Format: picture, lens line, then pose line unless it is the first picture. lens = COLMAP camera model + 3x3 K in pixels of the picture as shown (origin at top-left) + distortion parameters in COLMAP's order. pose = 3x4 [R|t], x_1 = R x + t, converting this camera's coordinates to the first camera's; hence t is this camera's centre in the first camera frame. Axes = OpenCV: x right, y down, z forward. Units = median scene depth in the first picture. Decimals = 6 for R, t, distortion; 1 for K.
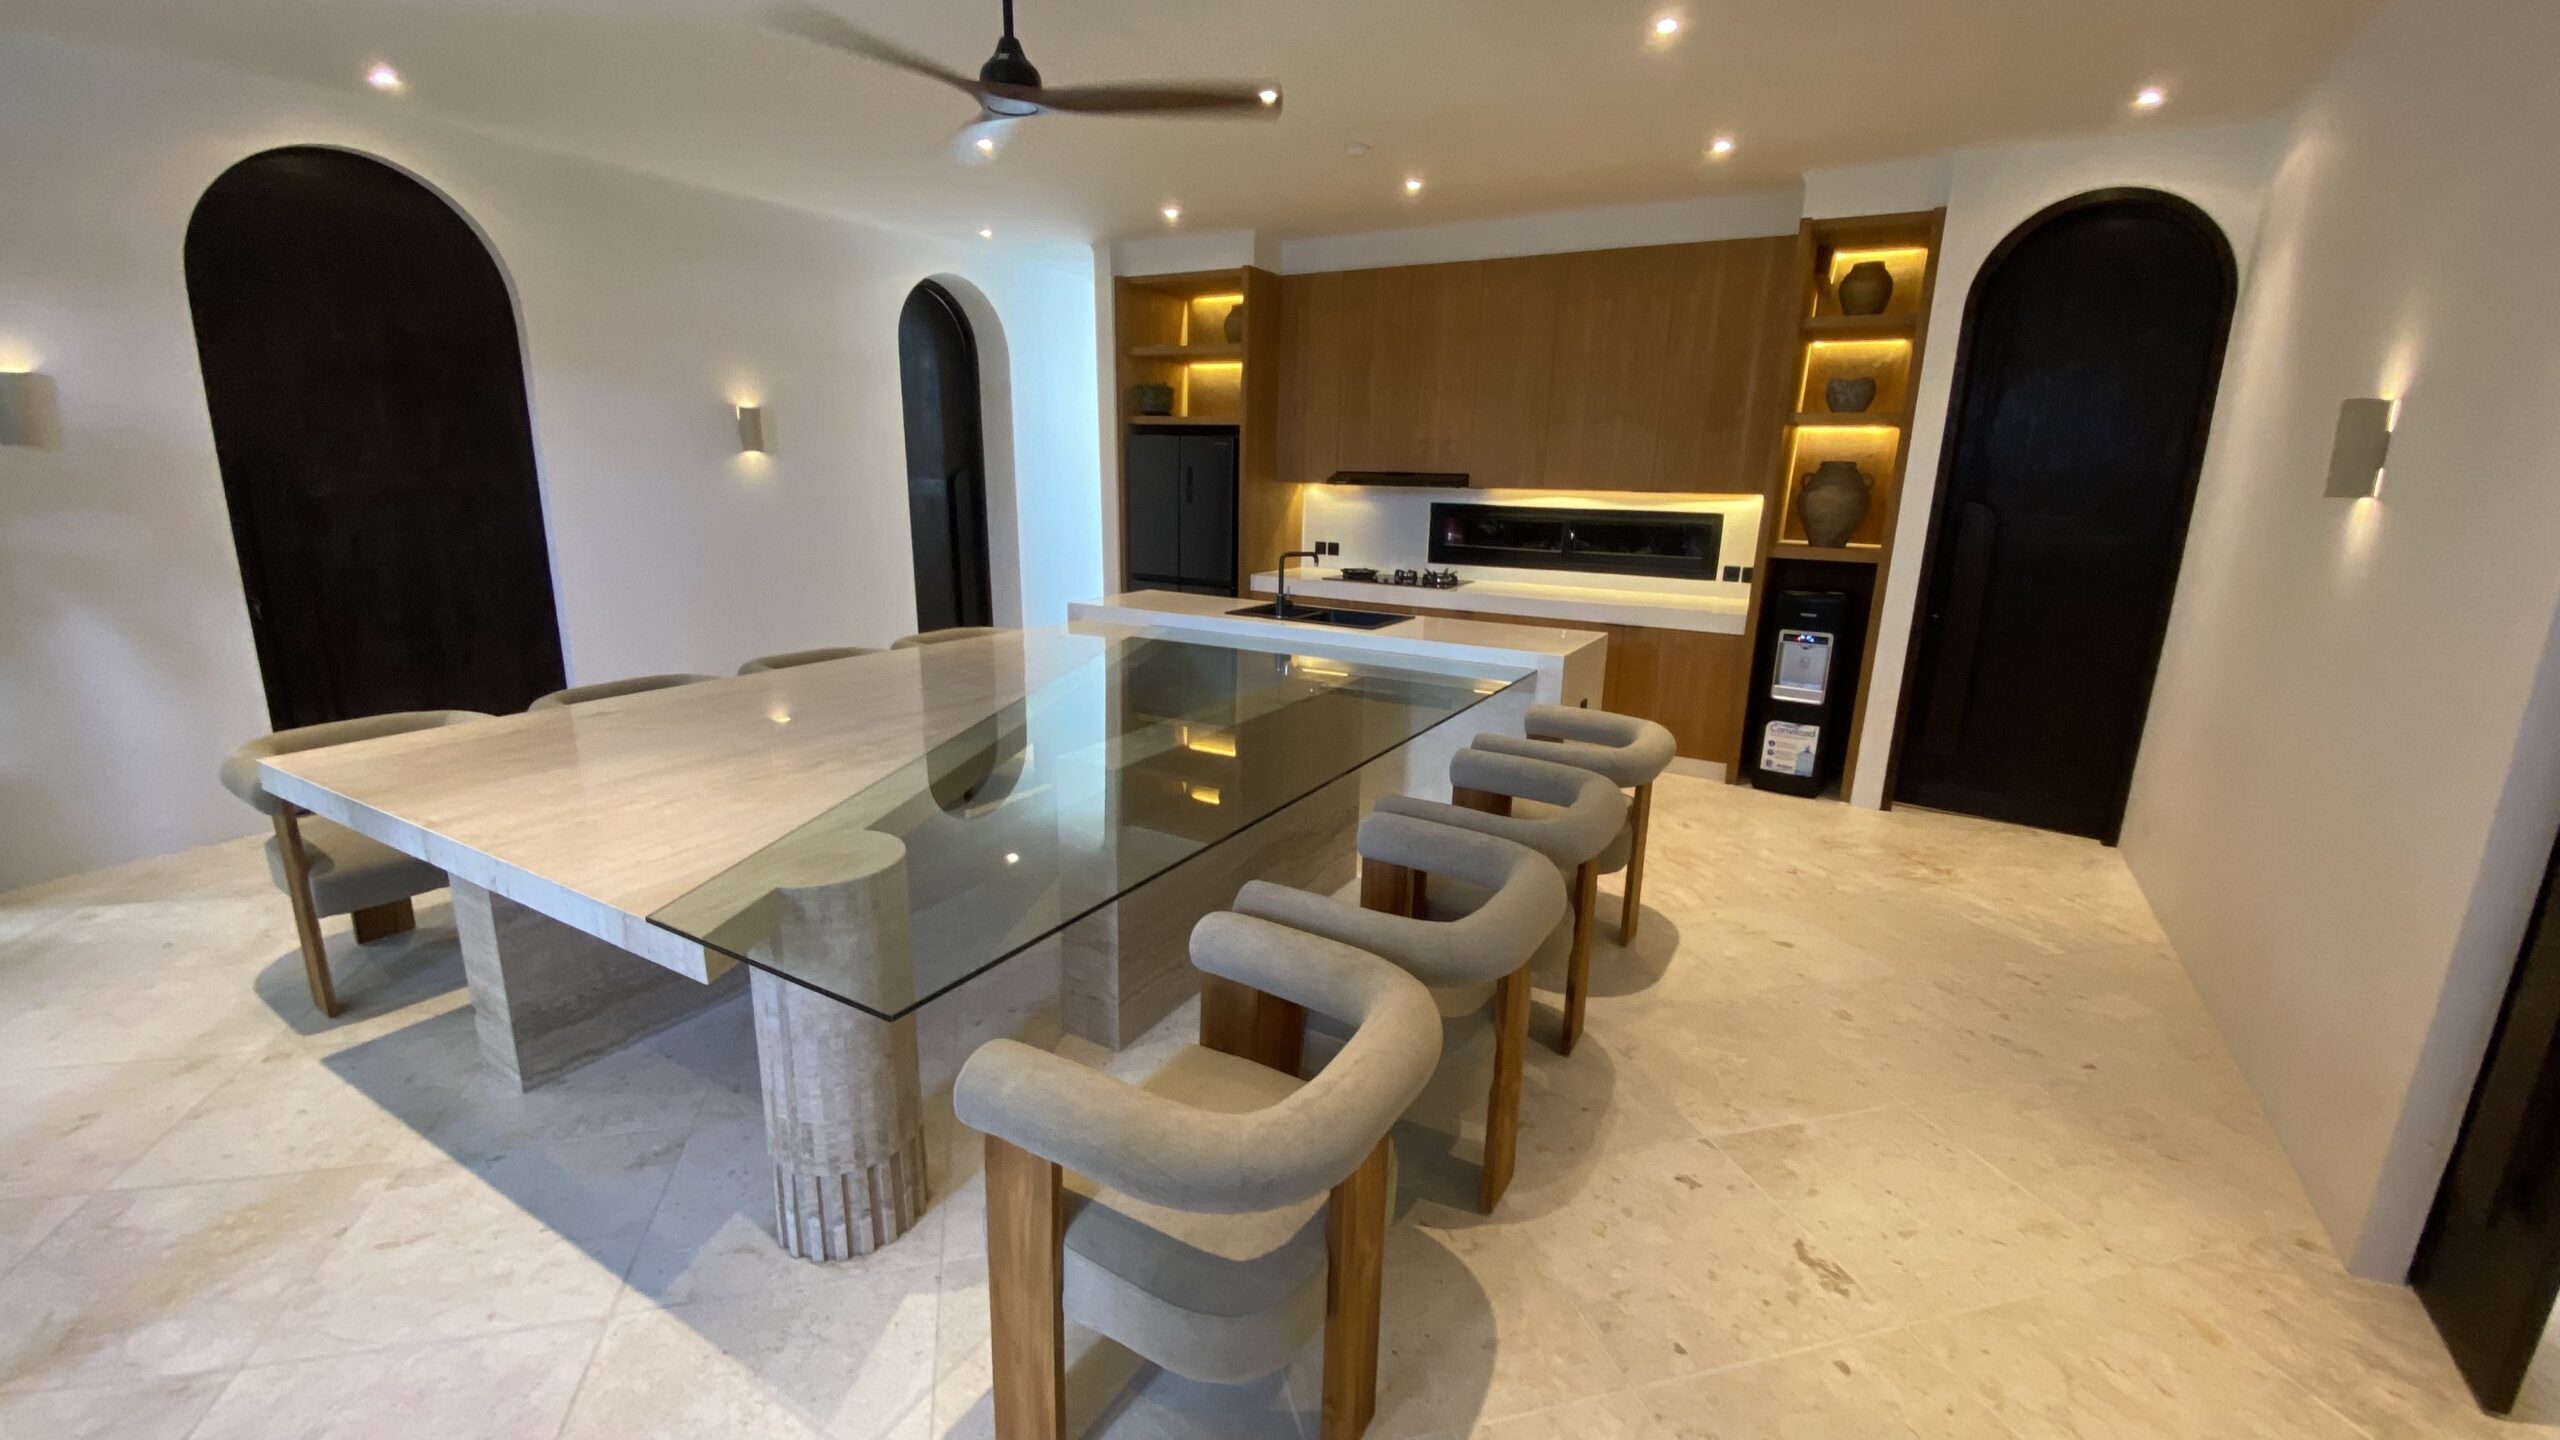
lens RADIAL K [[1014.9, 0, 1280.0], [0, 1014.9, 720.0], [0, 0, 1]] dist [0.000763, -0.000017]
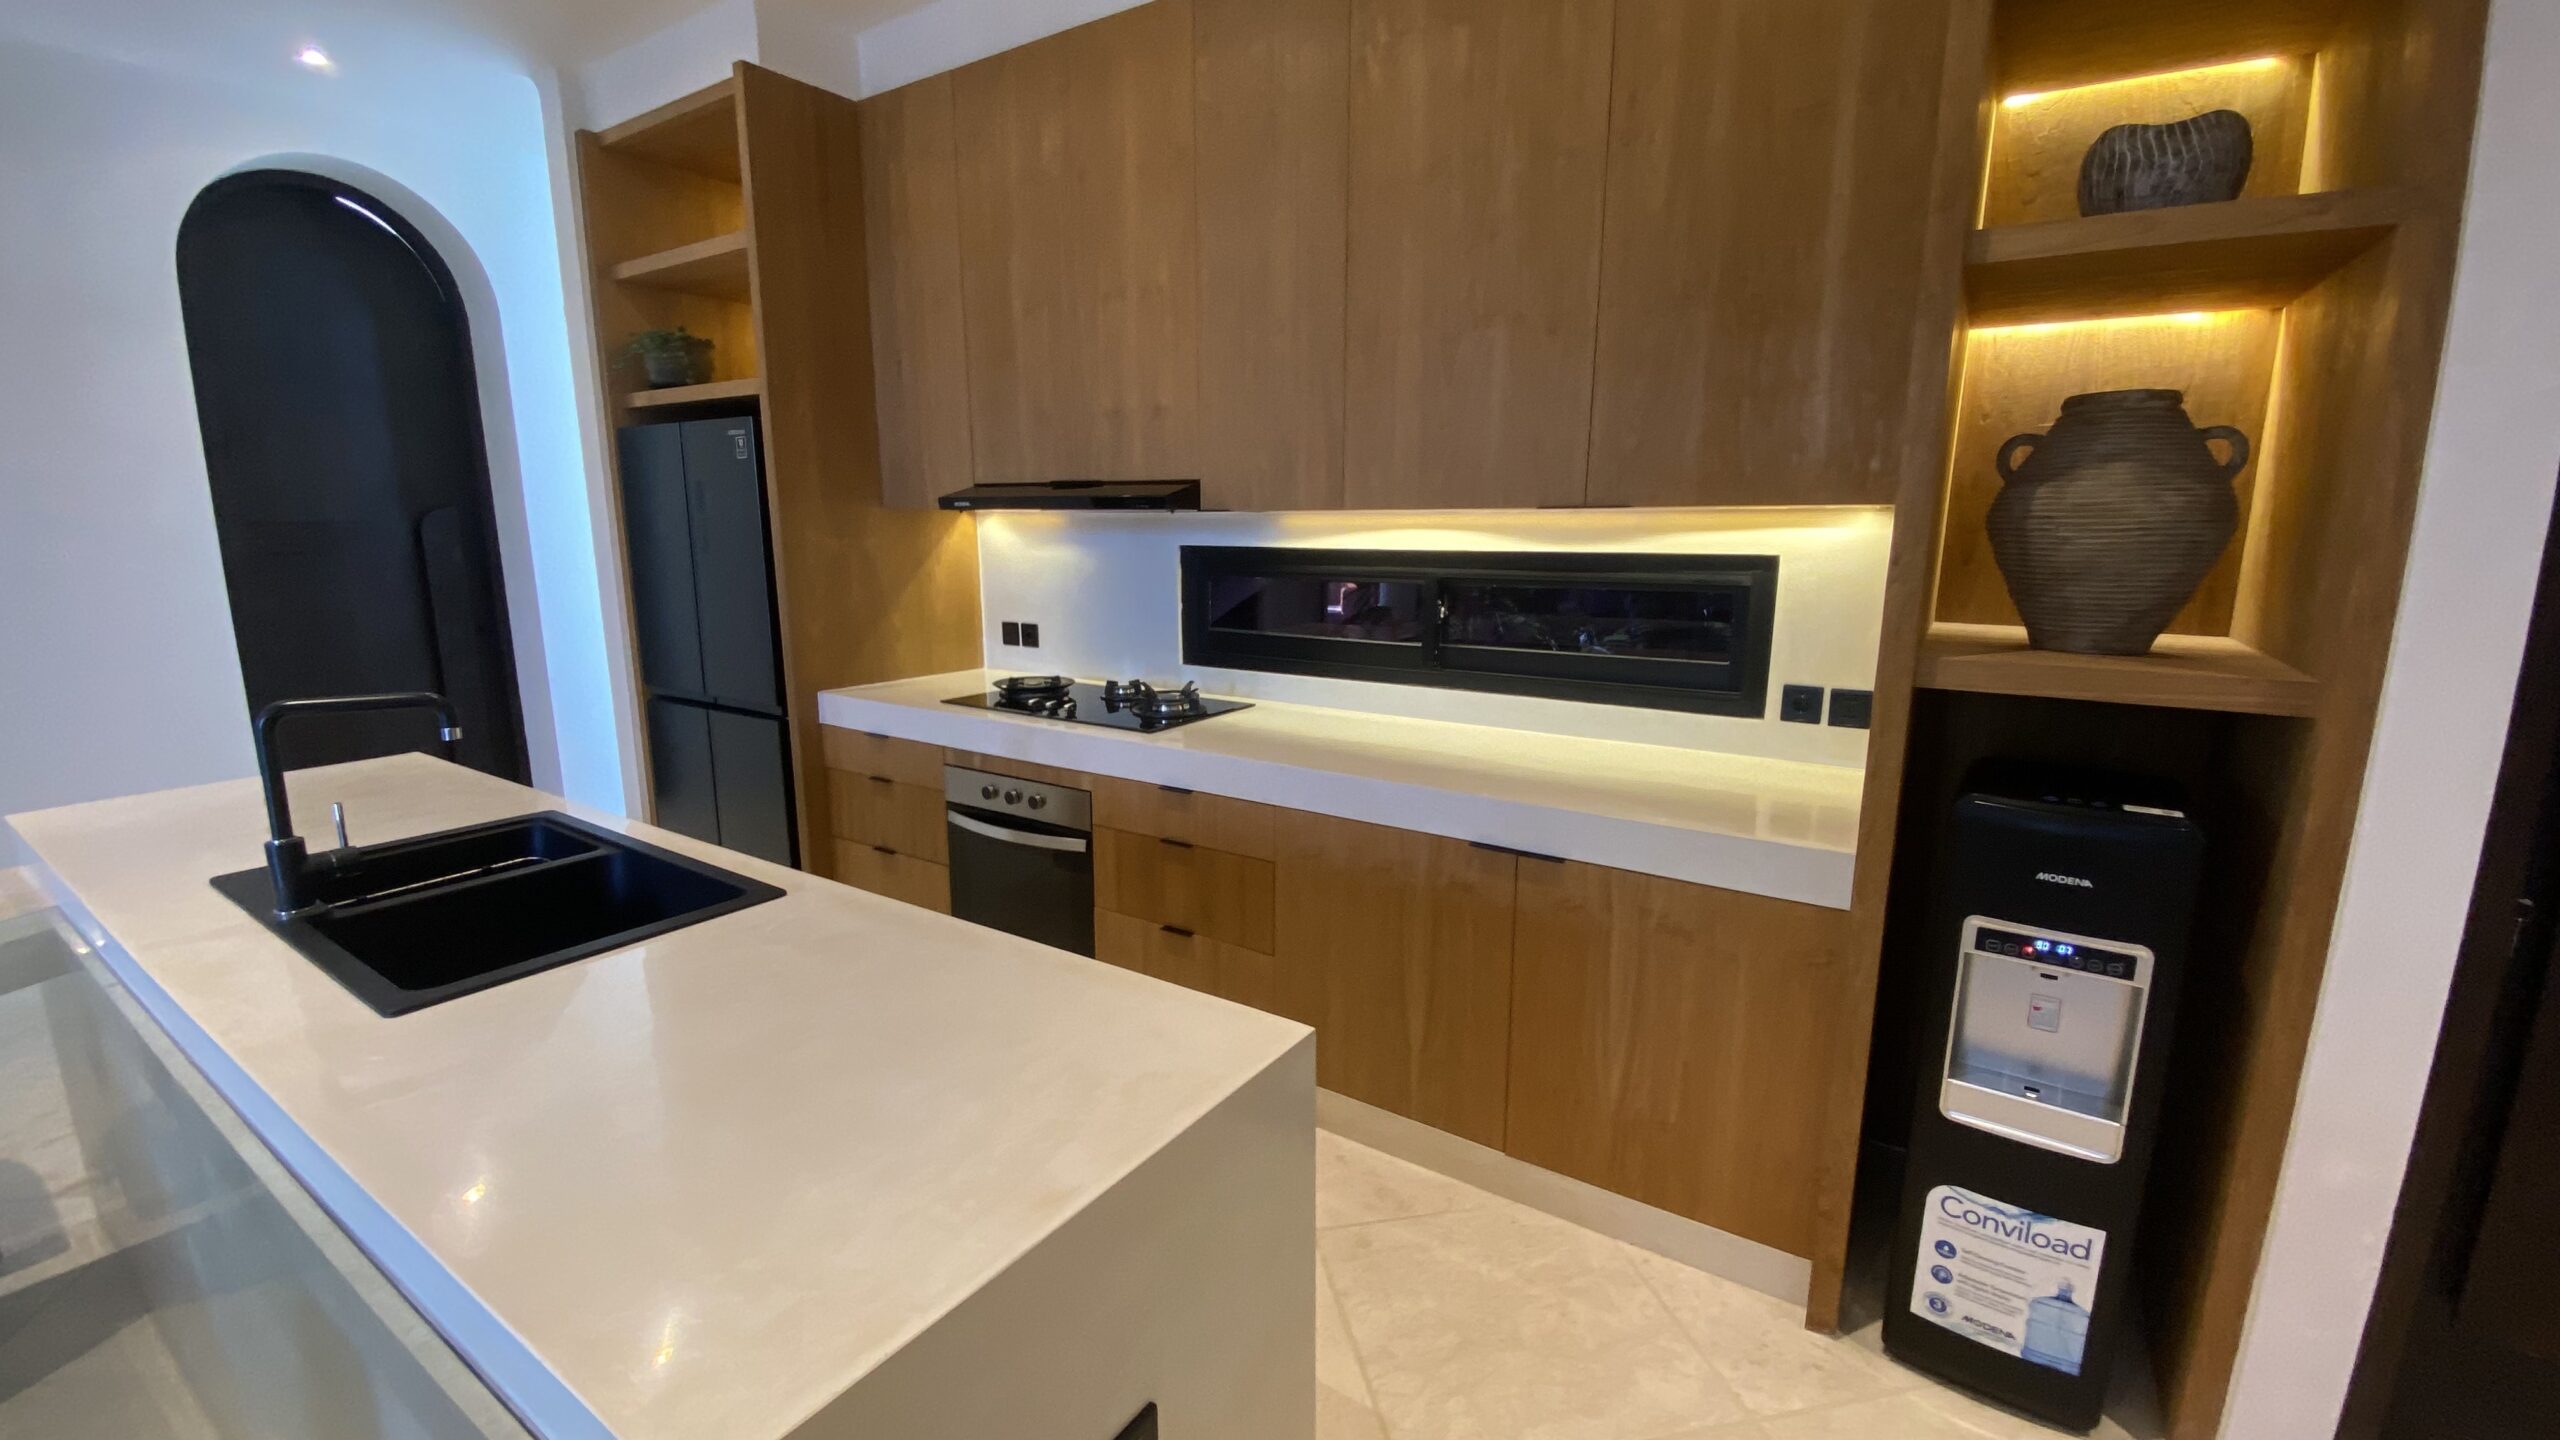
lens RADIAL K [[1044.6, 0, 1280.0], [0, 1044.6, 720.0], [0, 0, 1]] dist [-0.005522, -0.000212]
pose [[0.998791, -0.012603, -0.047526, 0.272497], [0.010229, 0.998703, -0.049876, -0.126139], [0.048093, 0.049330, 0.997624, 0.611127]]
